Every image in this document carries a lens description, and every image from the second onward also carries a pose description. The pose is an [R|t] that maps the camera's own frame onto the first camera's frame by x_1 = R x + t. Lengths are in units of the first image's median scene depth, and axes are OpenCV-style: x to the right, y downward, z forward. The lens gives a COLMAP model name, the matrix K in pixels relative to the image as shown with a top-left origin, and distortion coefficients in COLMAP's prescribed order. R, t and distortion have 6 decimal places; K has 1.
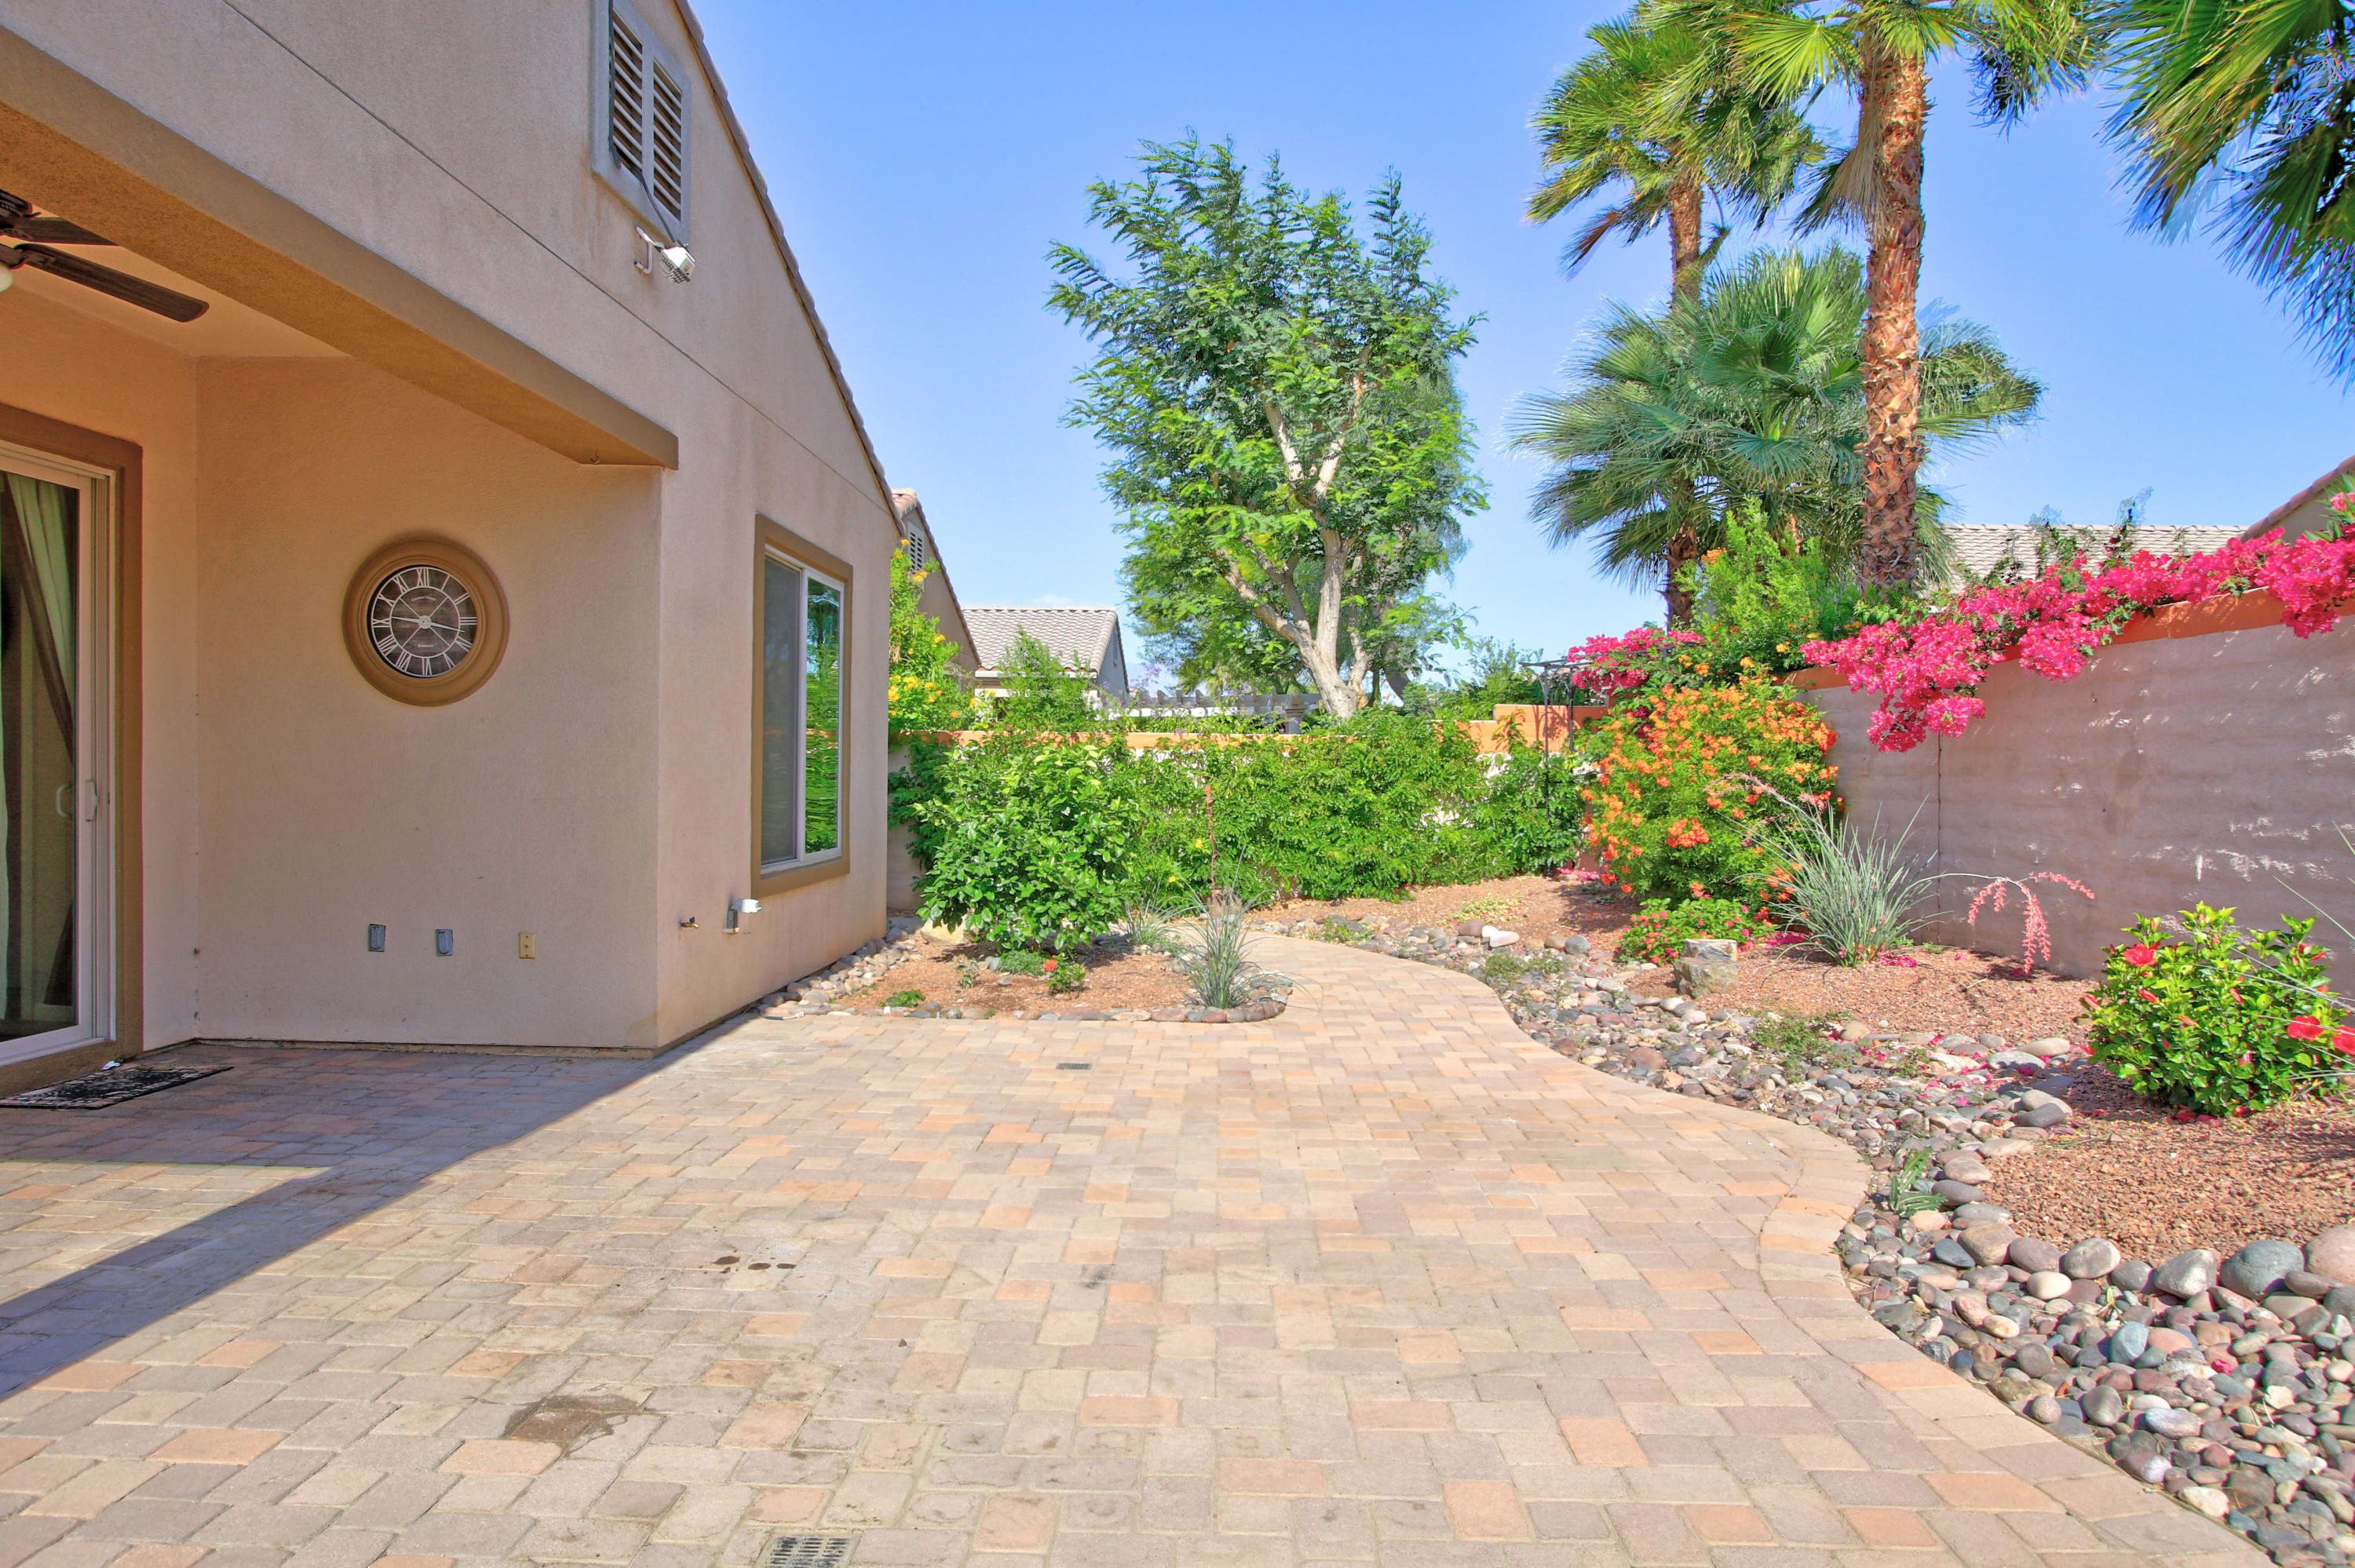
lens RADIAL K [[1484.7, 0, 1174.8], [0, 1484.7, 801.8], [0, 0, 1]] dist [-0.027818, 0.025741]
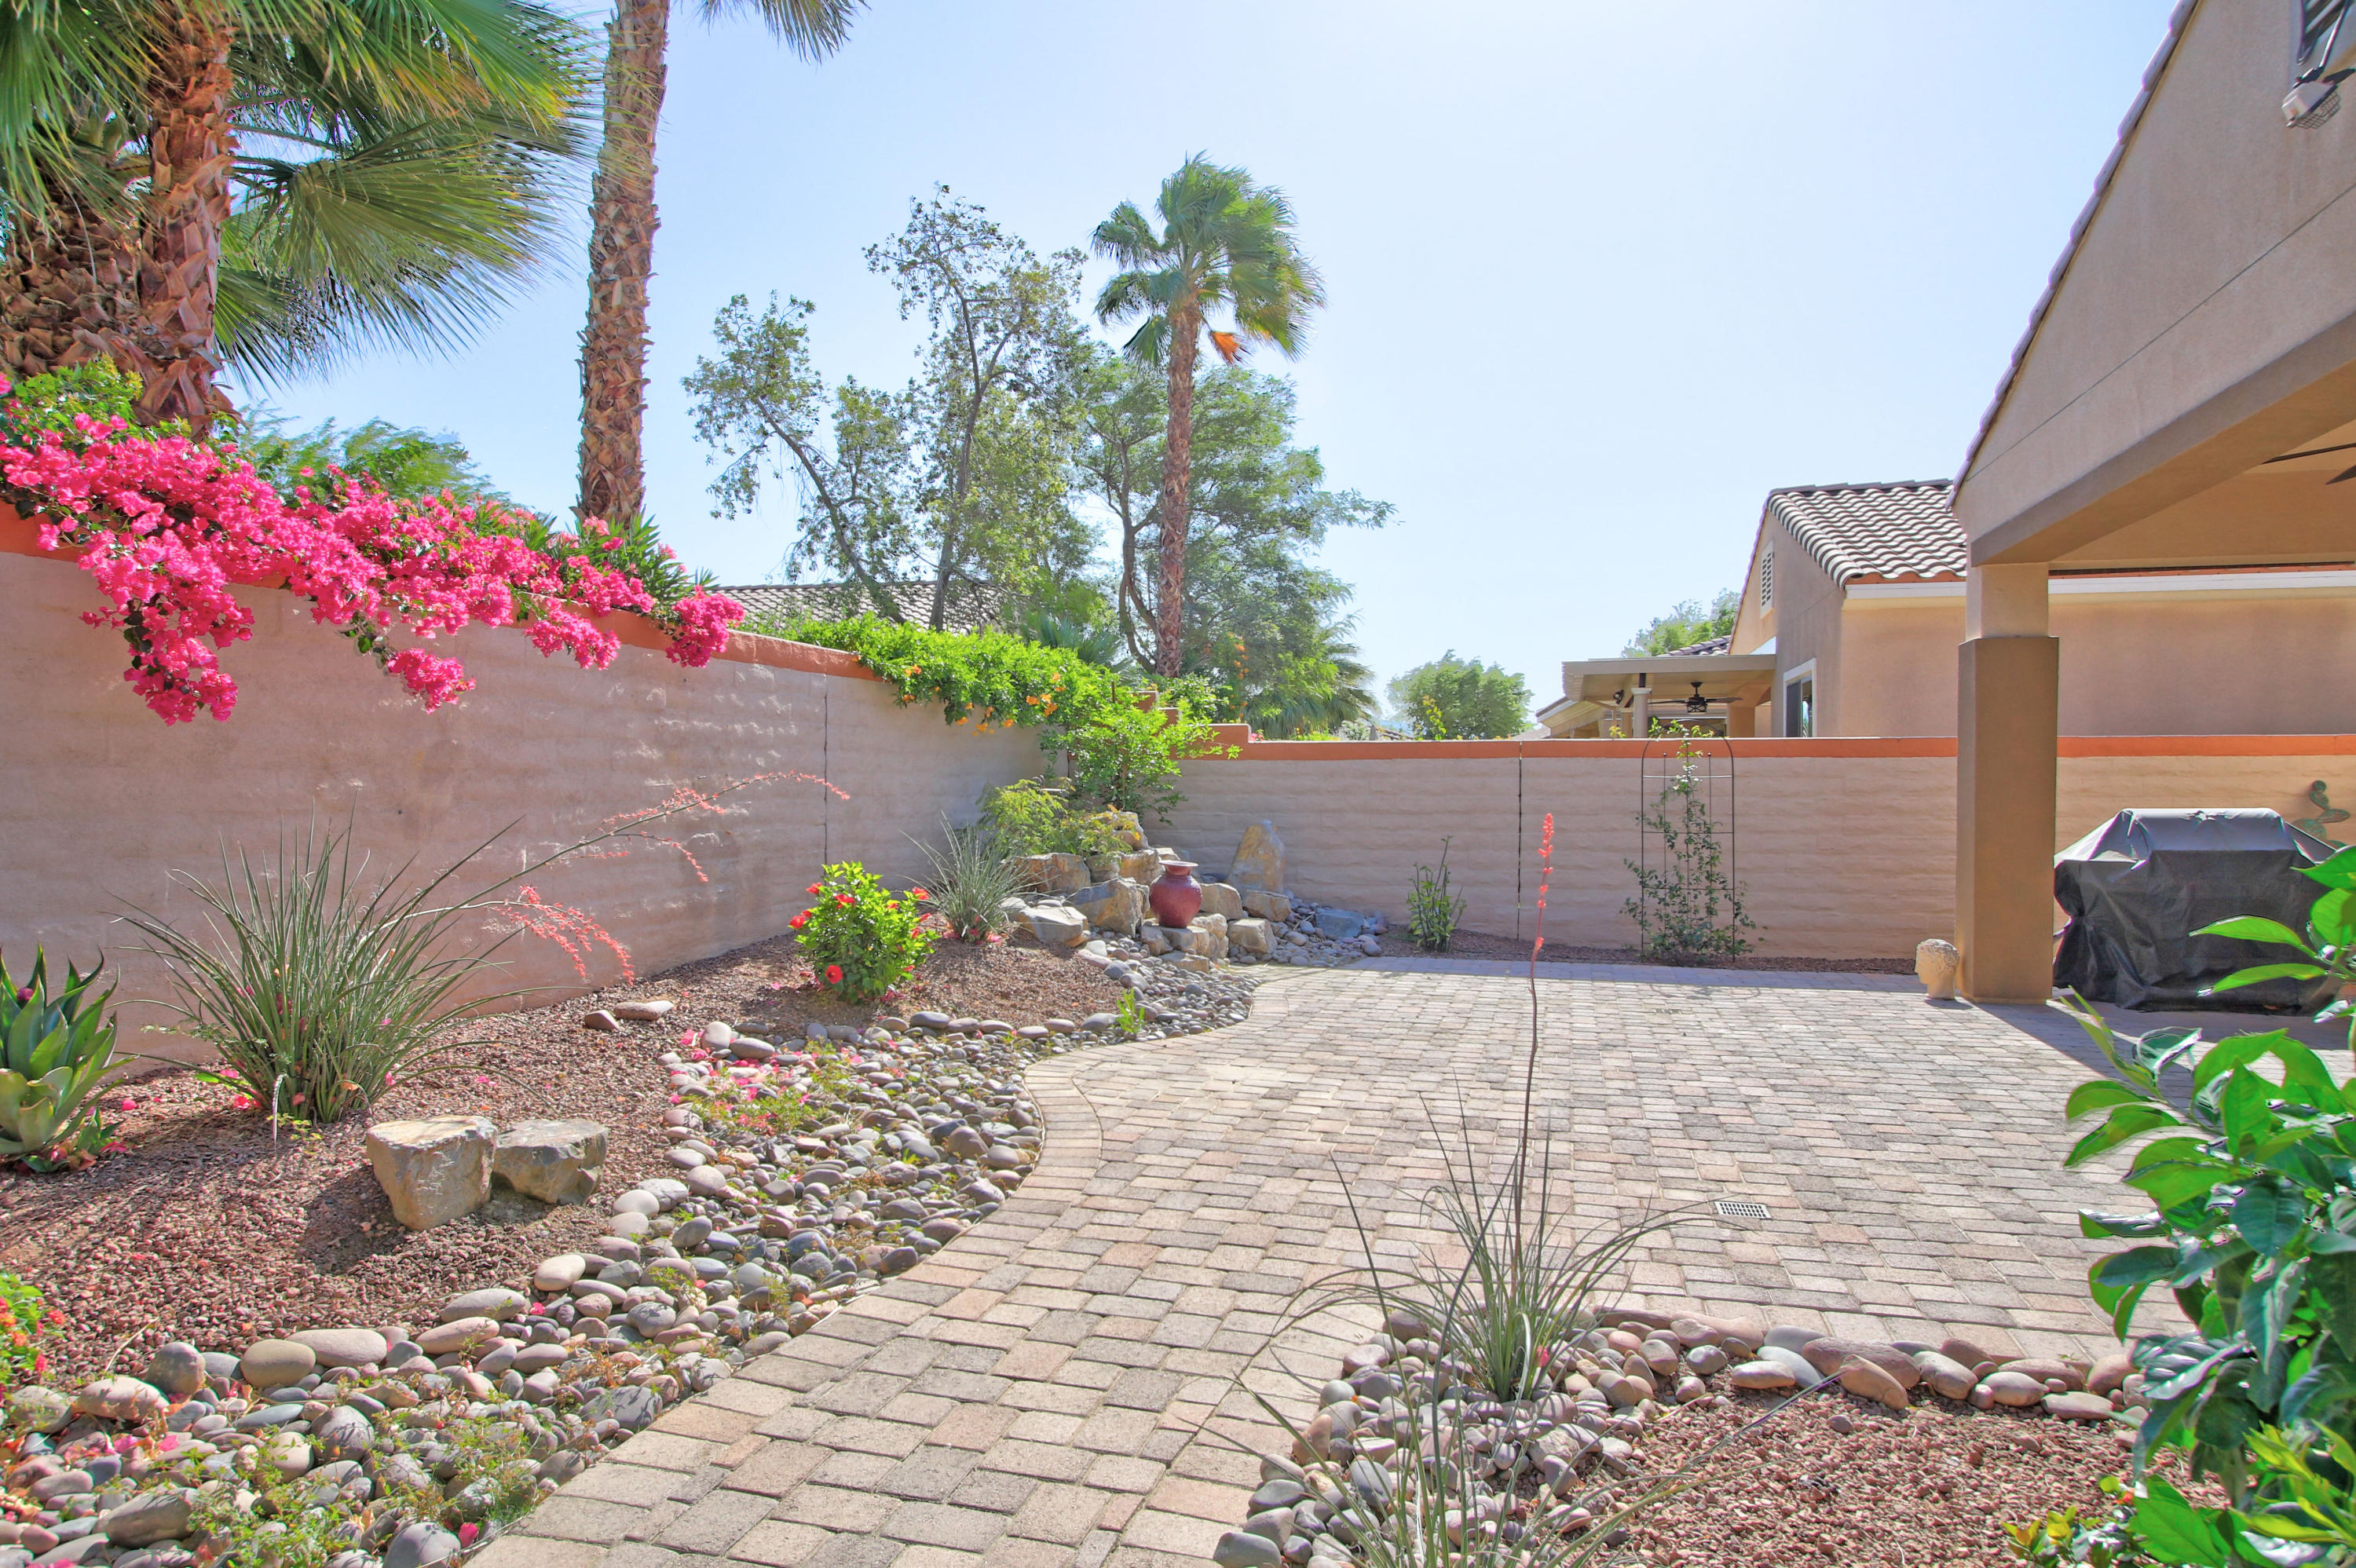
lens RADIAL K [[1472.2, 0, 1159.1], [0, 1472.2, 792.1], [0, 0, 1]] dist [-0.037151, 0.022804]
pose [[-0.974105, -0.017018, 0.225456, 0.036837], [-0.011231, 0.999574, 0.026929, -0.022251], [-0.225819, 0.023700, -0.973881, 1.213327]]
